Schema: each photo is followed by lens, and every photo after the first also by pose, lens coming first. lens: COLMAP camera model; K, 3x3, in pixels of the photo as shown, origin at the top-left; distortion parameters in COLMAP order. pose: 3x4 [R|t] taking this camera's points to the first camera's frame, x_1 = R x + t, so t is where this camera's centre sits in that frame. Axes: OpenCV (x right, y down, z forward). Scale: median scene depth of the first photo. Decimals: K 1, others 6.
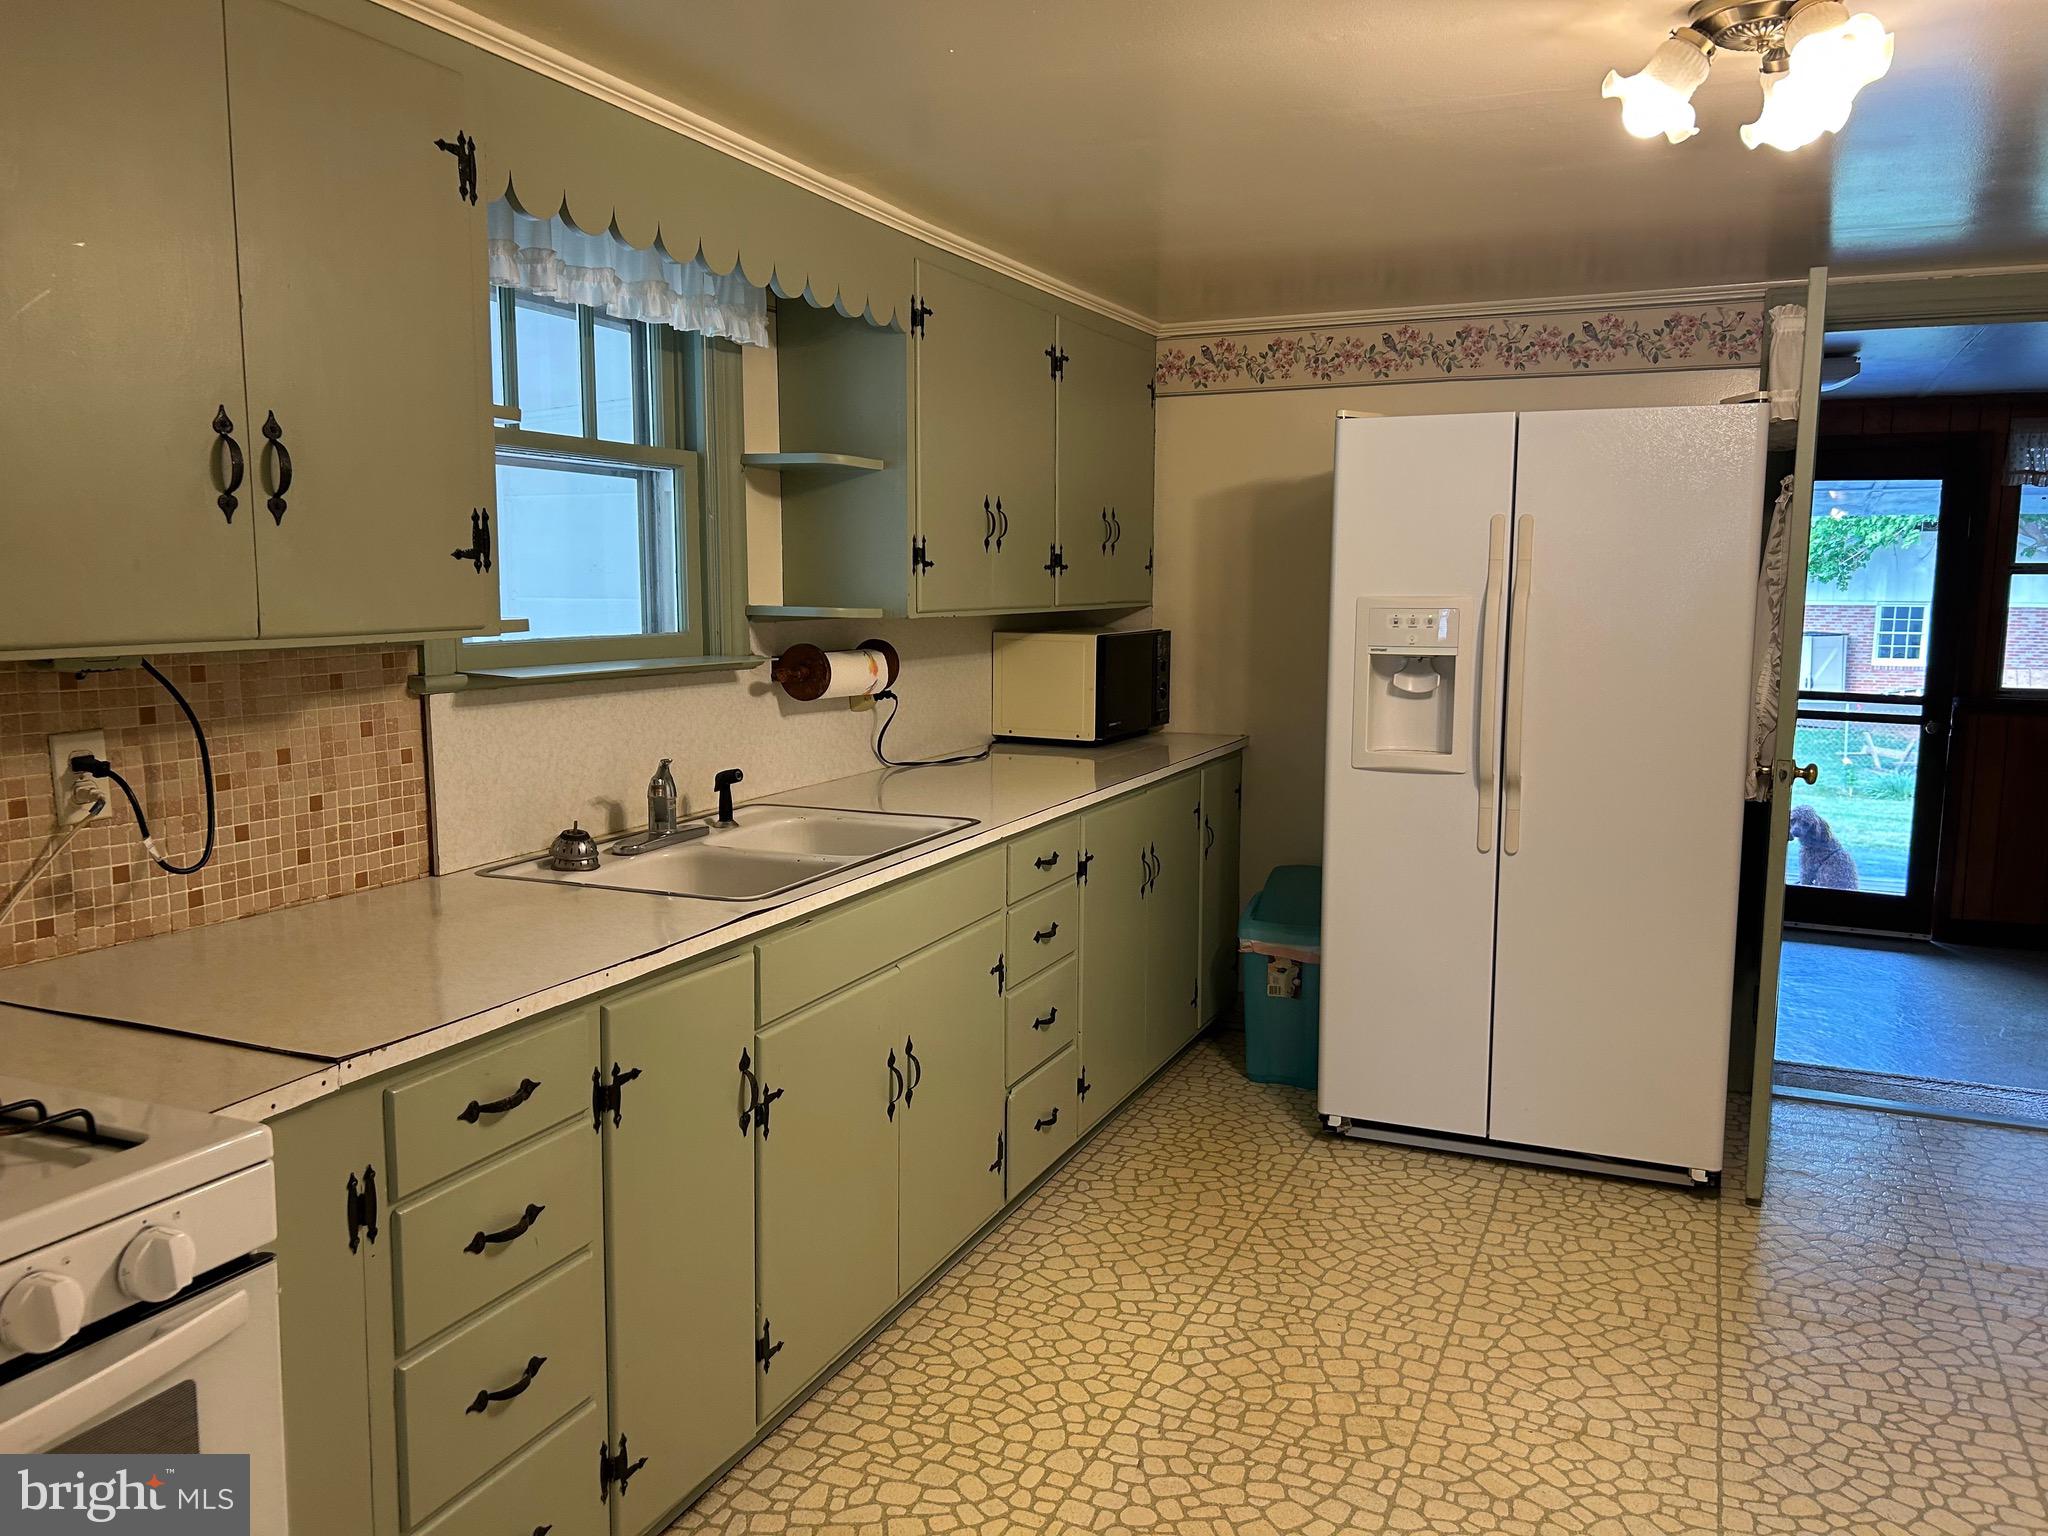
lens RADIAL K [[1554.8, 0, 1036.3], [0, 1554.8, 784.2], [0, 0, 1]] dist [0.047105, -0.037885]
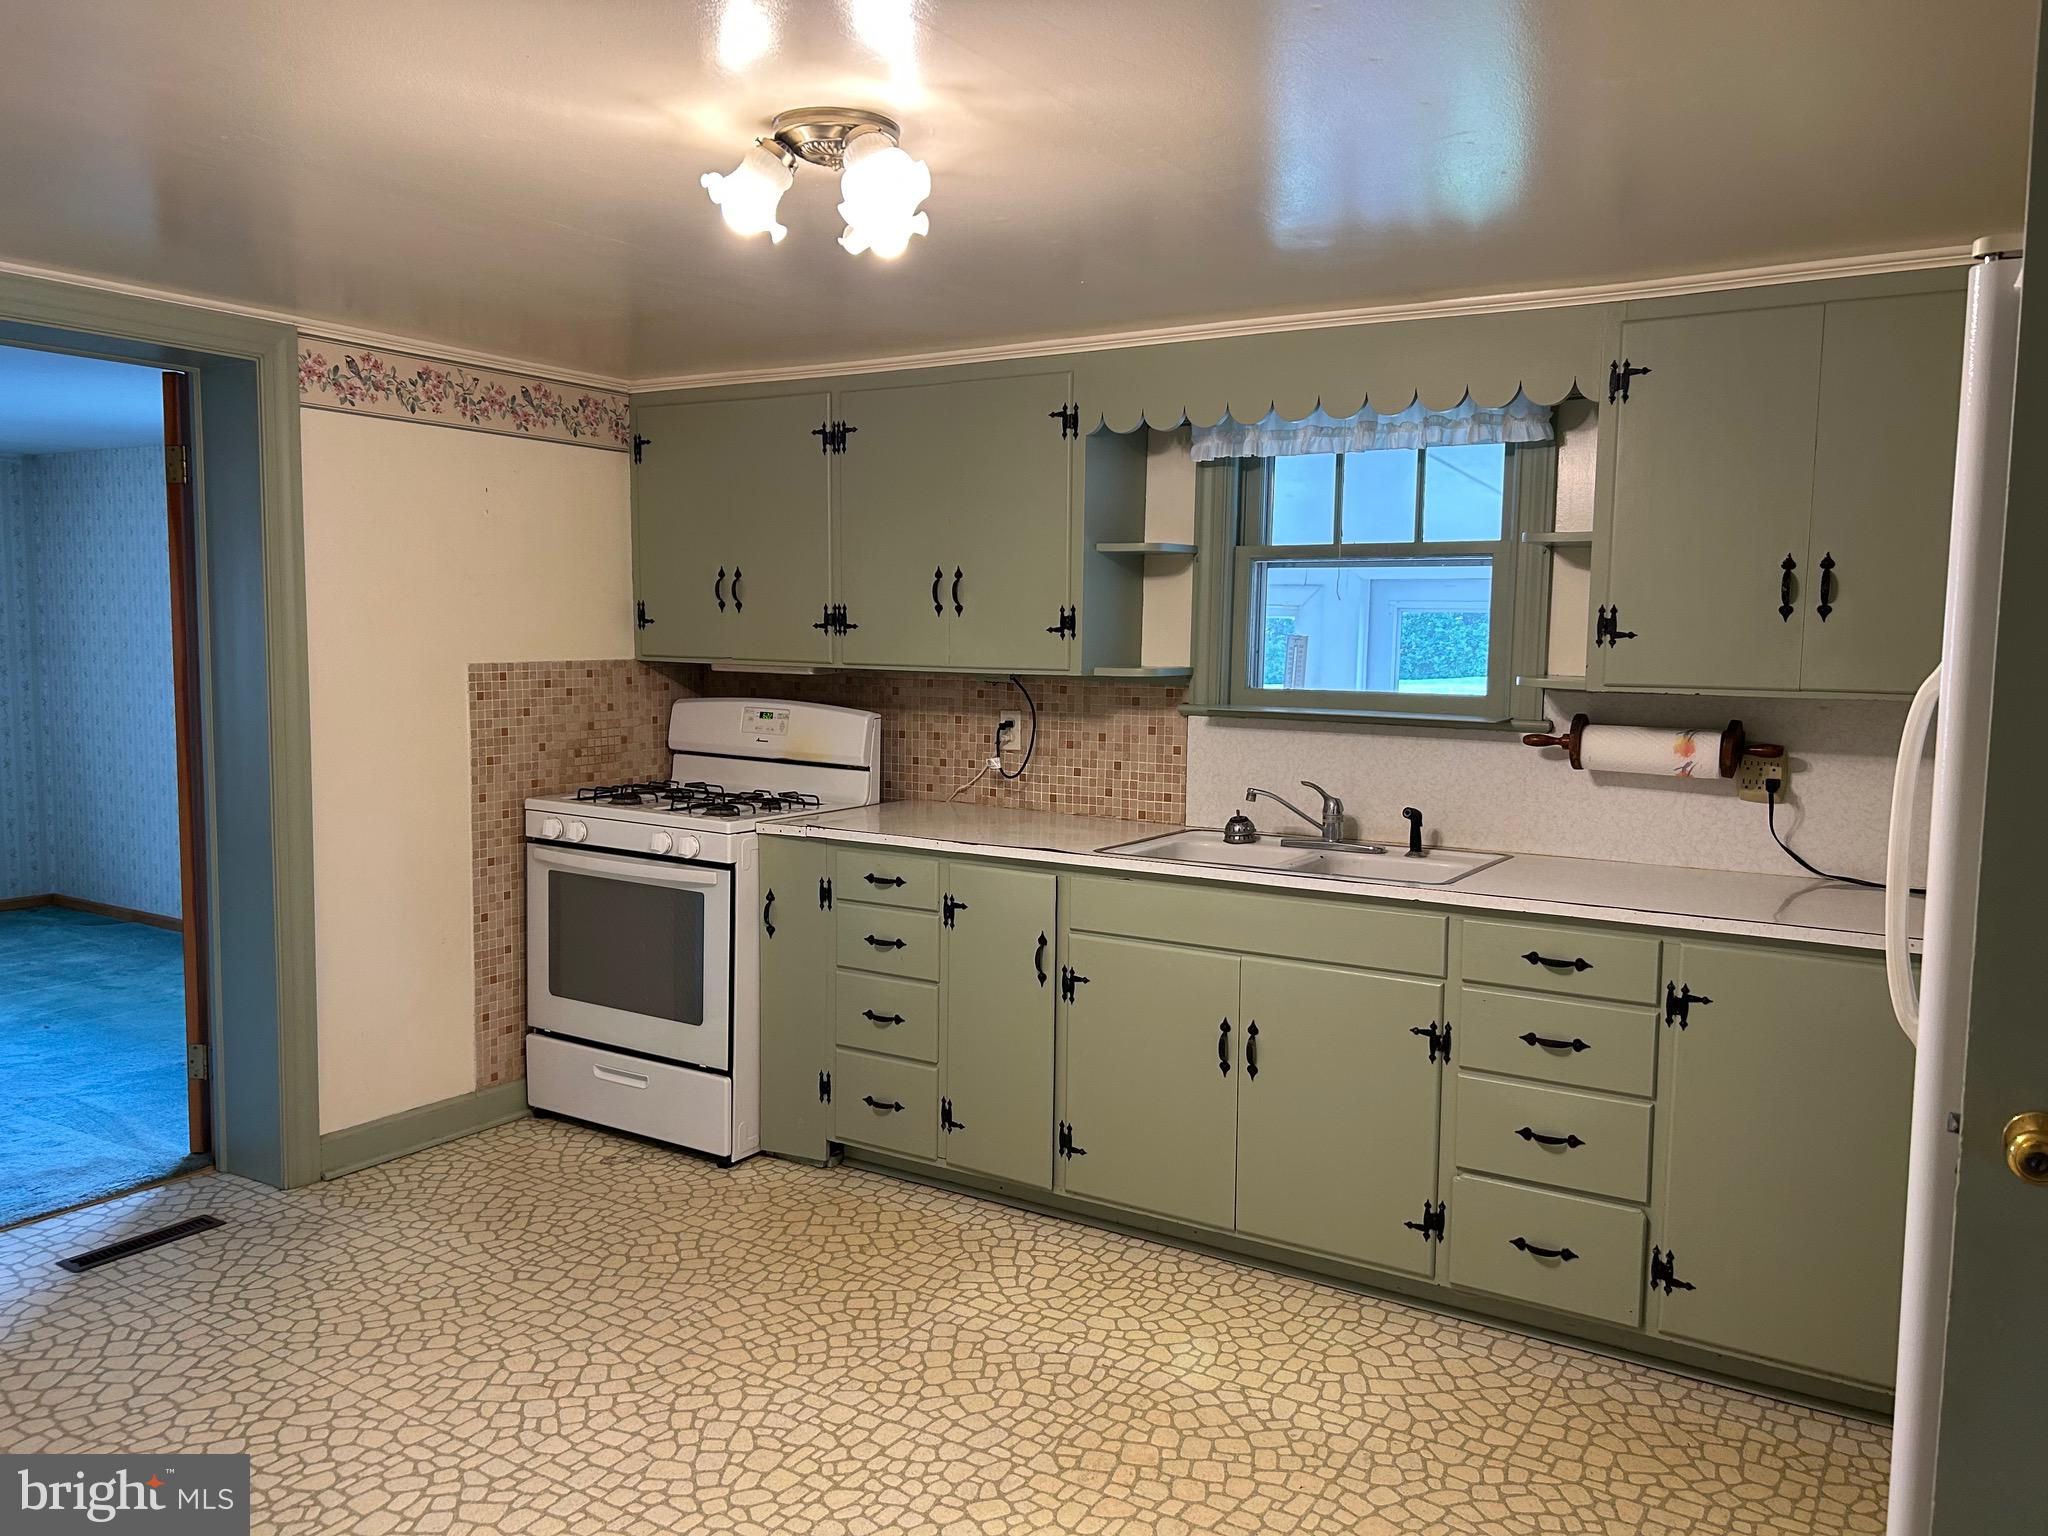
lens RADIAL K [[1554.8, 0, 1039.0], [0, 1554.8, 756.0], [0, 0, 1]] dist [0.047105, -0.037885]
pose [[-0.156112, 0.067268, -0.985446, 1.292906], [-0.149593, 0.984560, 0.090906, -0.144253], [0.976346, 0.161607, -0.143638, 1.117730]]
